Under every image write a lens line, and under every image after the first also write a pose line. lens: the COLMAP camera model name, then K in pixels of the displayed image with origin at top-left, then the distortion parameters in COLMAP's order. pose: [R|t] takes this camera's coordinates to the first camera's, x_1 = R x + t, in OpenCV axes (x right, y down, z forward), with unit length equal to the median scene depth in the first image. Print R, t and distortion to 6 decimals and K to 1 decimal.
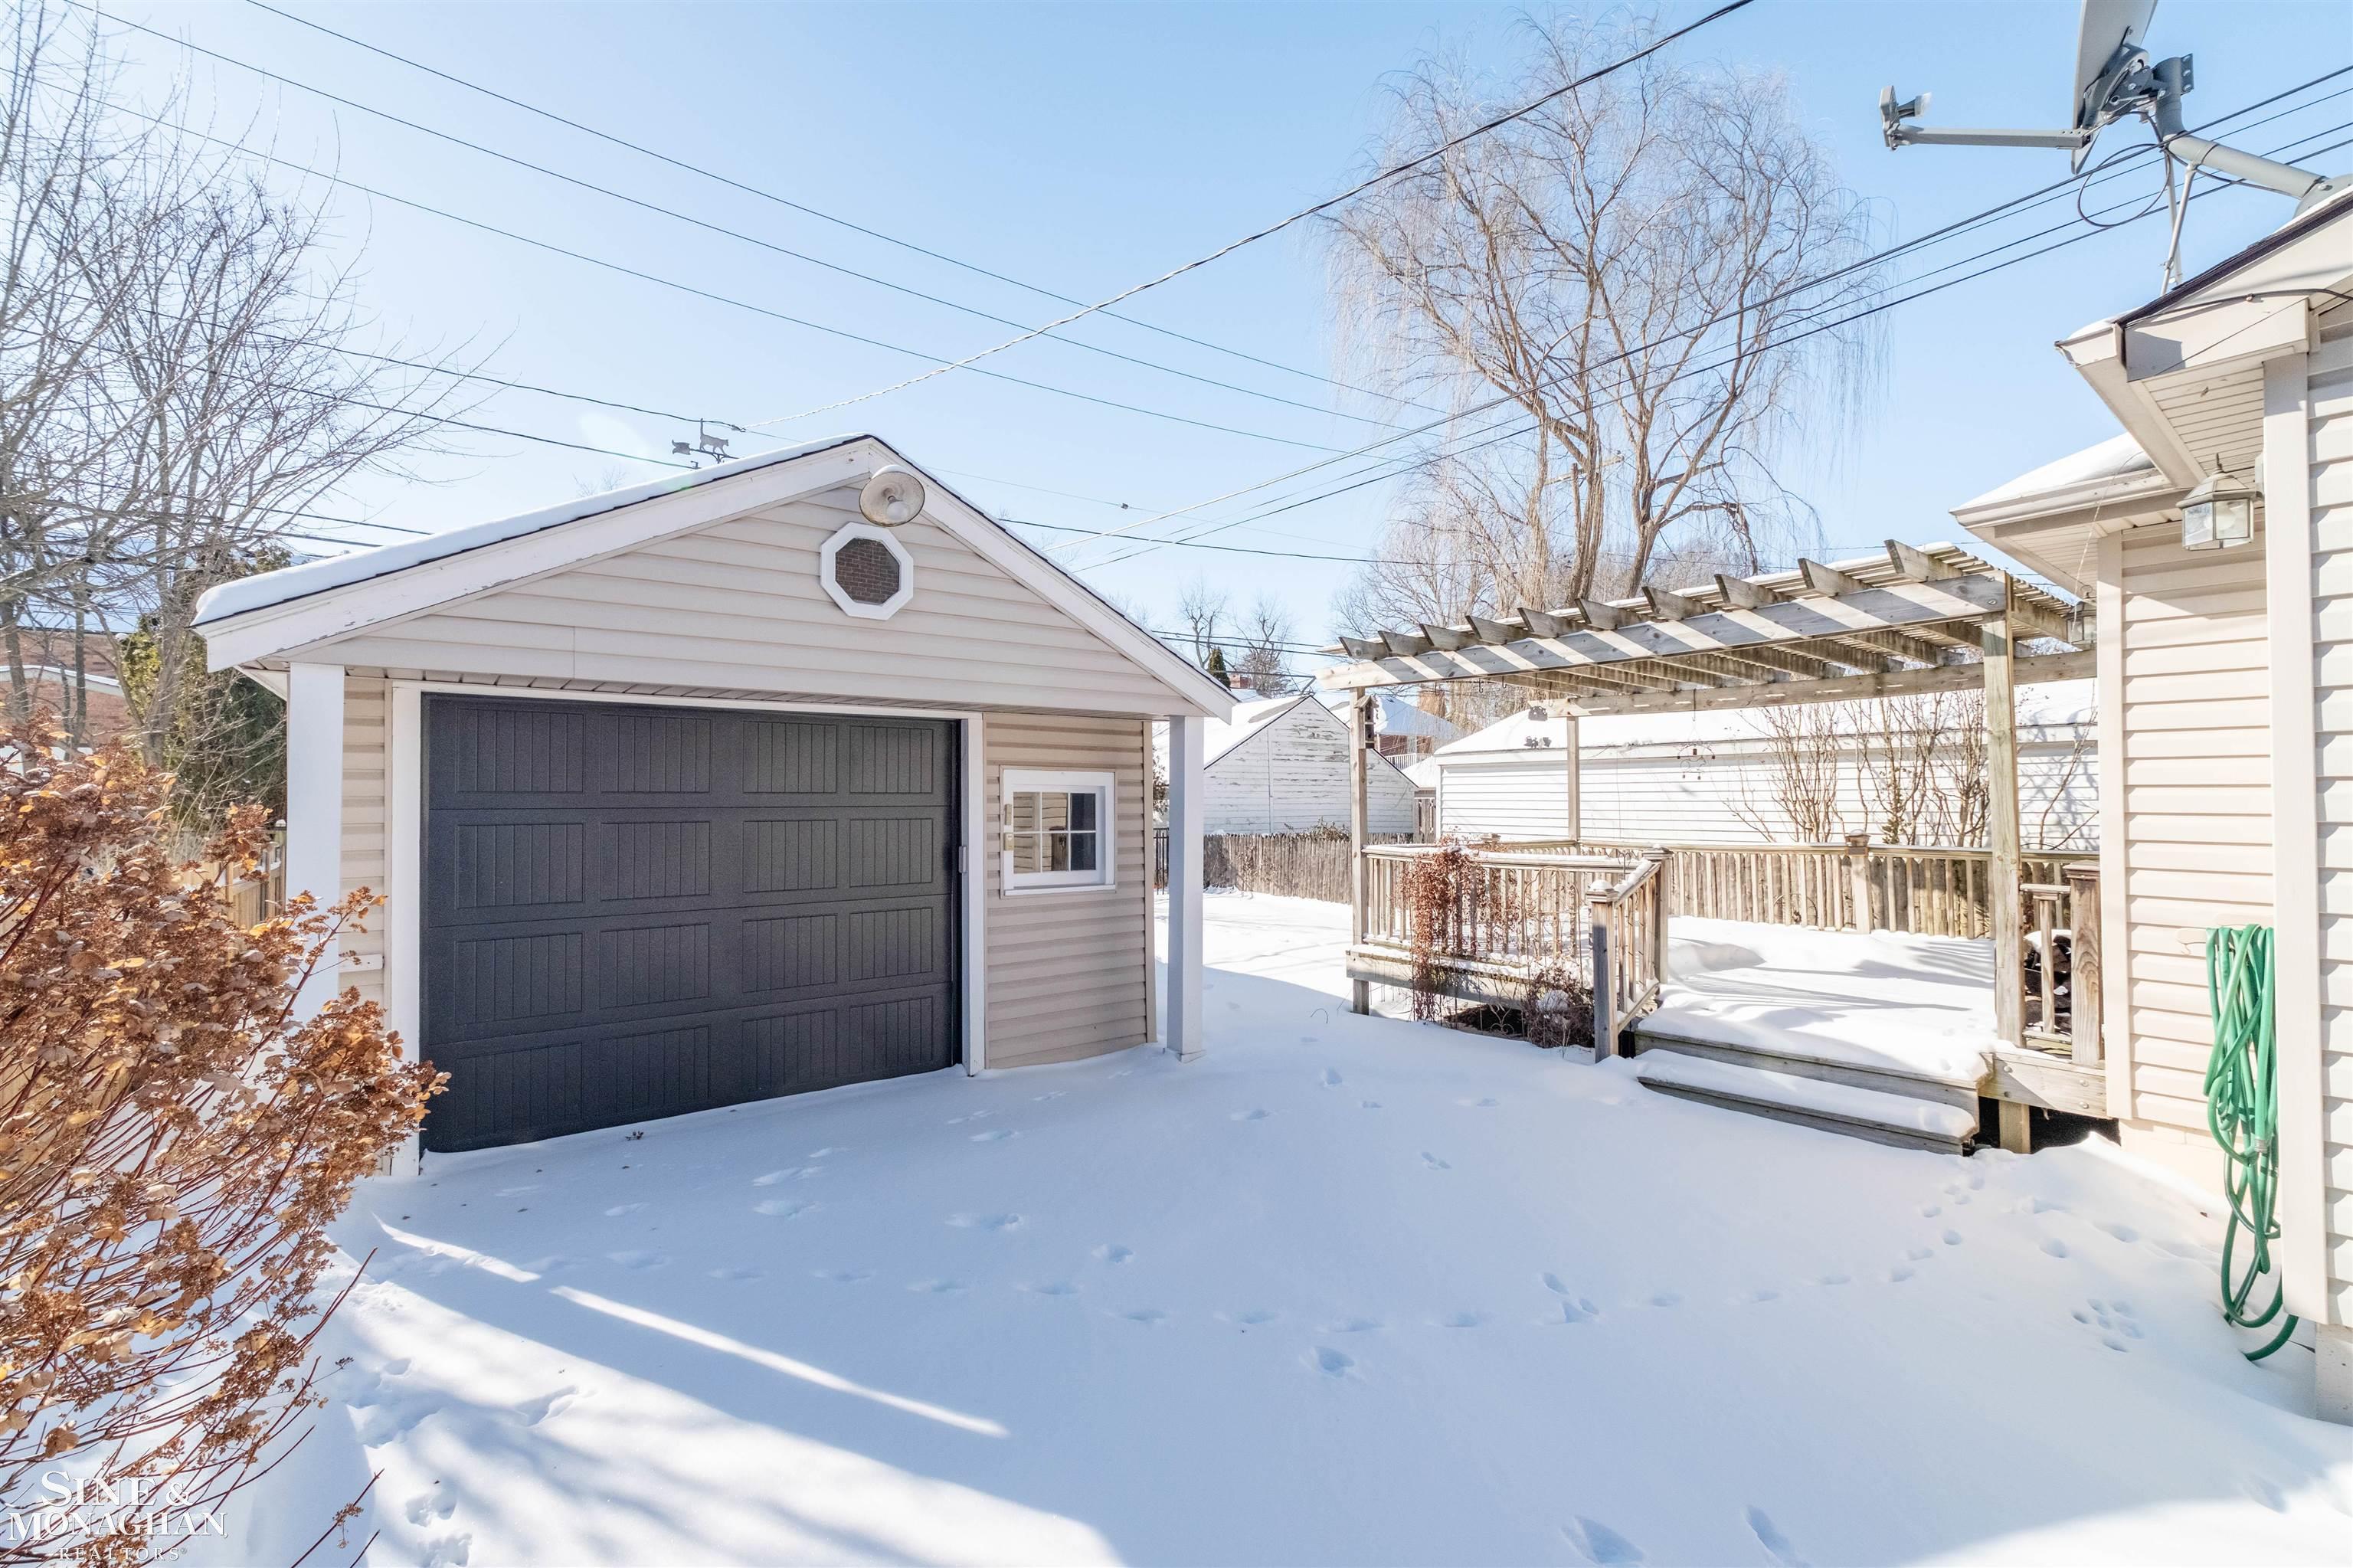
lens RADIAL K [[979.7, 0, 1160.0], [0, 979.7, 783.2], [0, 0, 1]] dist [-0.002183, 0.000417]
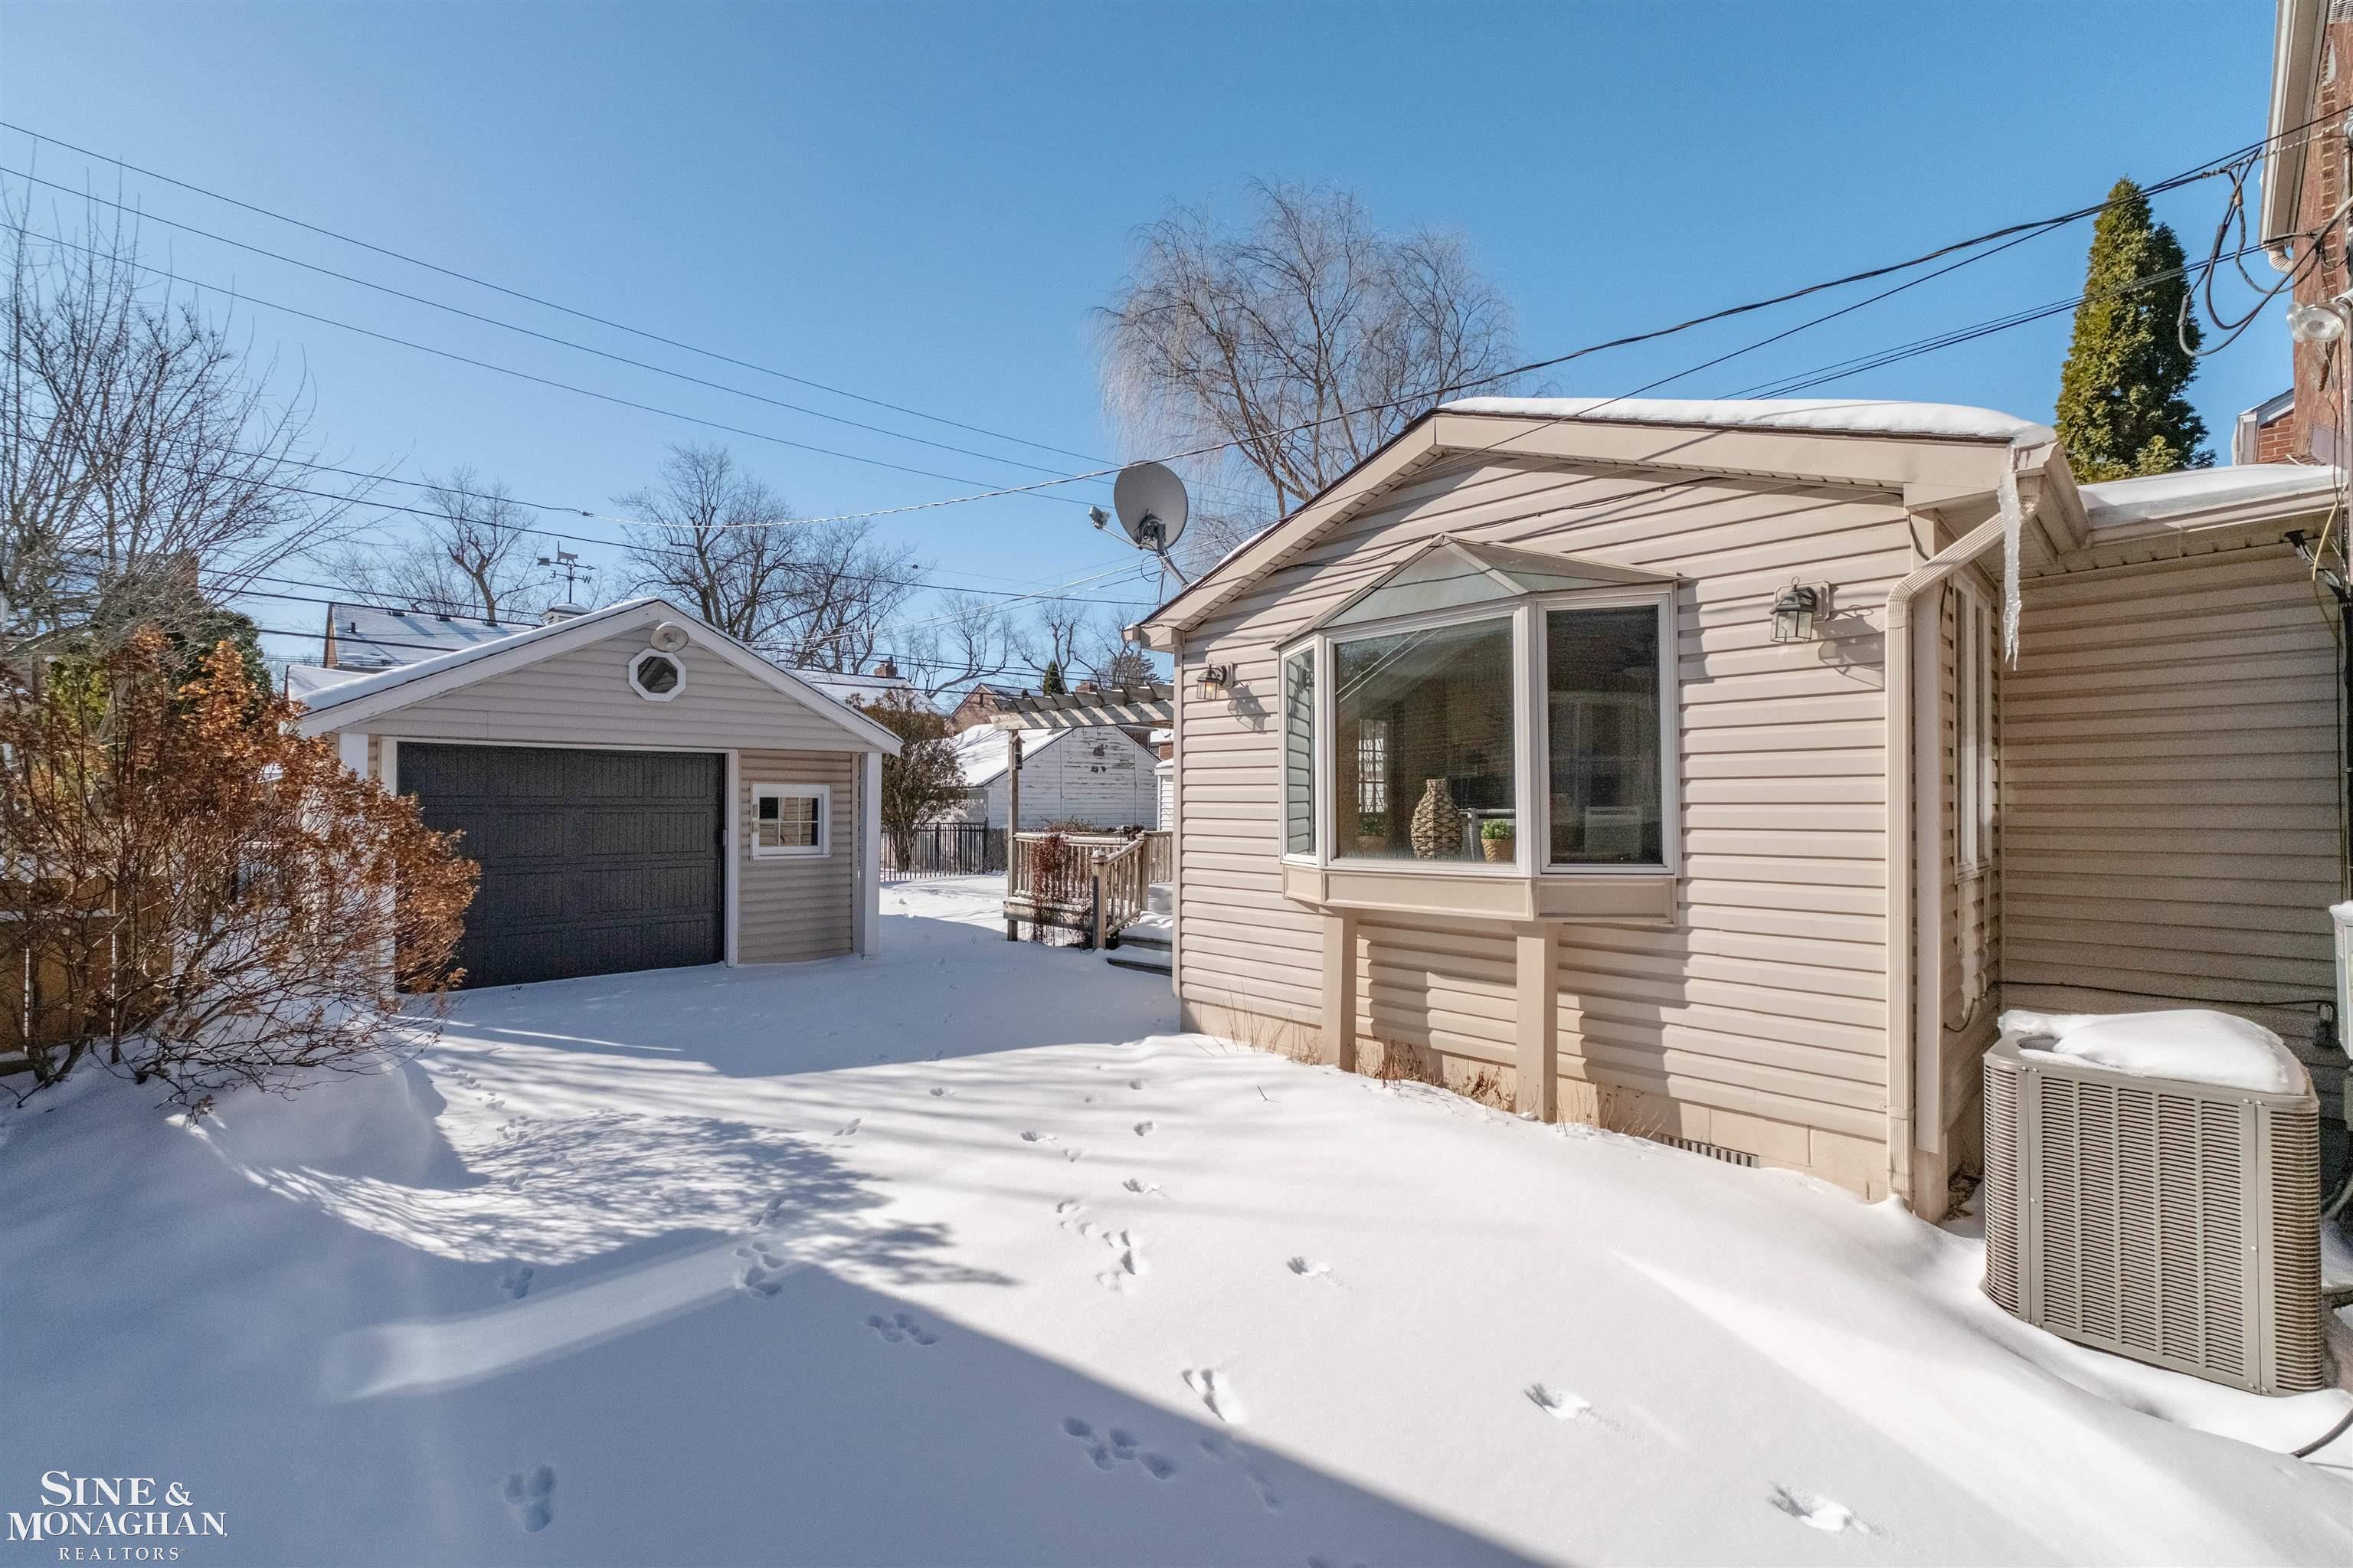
lens RADIAL K [[973.1, 0, 1162.1], [0, 973.1, 792.0], [0, 0, 1]] dist [-0.003701, -0.000283]
pose [[0.992570, 0.010831, 0.121189, 0.314002], [-0.012215, 0.999868, 0.010679, -0.024380], [-0.121058, -0.012080, 0.992572, -0.682302]]
